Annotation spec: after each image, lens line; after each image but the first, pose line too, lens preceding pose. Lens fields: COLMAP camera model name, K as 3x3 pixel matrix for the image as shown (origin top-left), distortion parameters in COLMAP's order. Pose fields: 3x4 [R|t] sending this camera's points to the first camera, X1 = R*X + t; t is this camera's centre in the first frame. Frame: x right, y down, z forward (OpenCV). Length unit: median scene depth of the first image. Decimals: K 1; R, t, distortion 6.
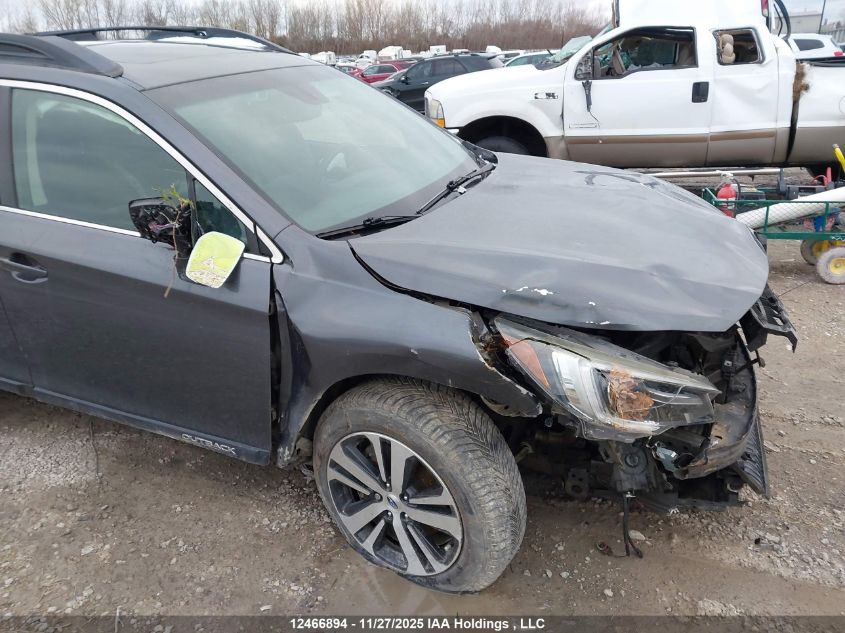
lens RADIAL K [[662.6, 0, 430.5], [0, 662.6, 321.8], [0, 0, 1]] dist [0.011513, -0.007610]
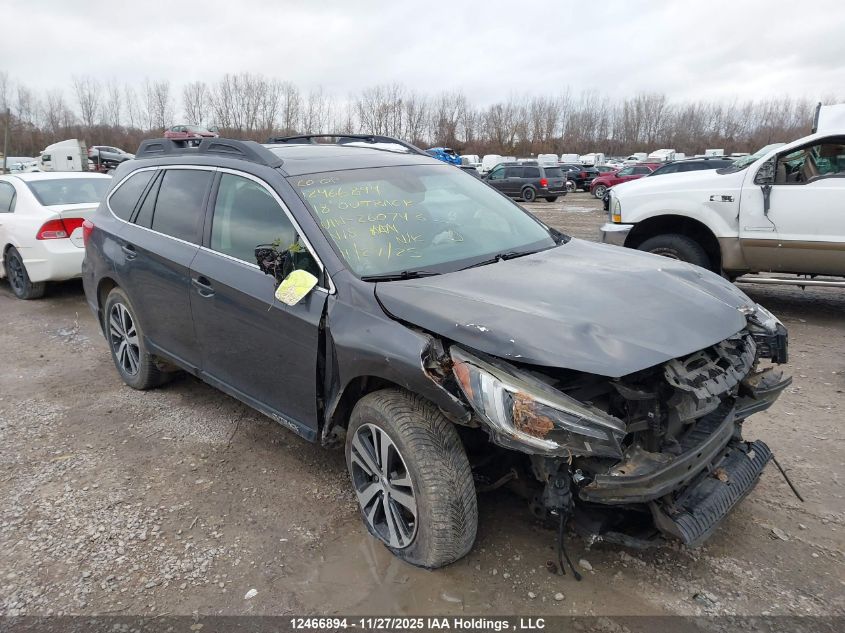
lens RADIAL K [[662.6, 0, 421.1], [0, 662.6, 317.2], [0, 0, 1]] dist [0.011513, -0.007610]
pose [[0.921723, 0.109584, -0.372045, 0.463806], [-0.161359, 0.980643, -0.110915, 0.084214], [0.352689, 0.162266, 0.921564, -0.234169]]
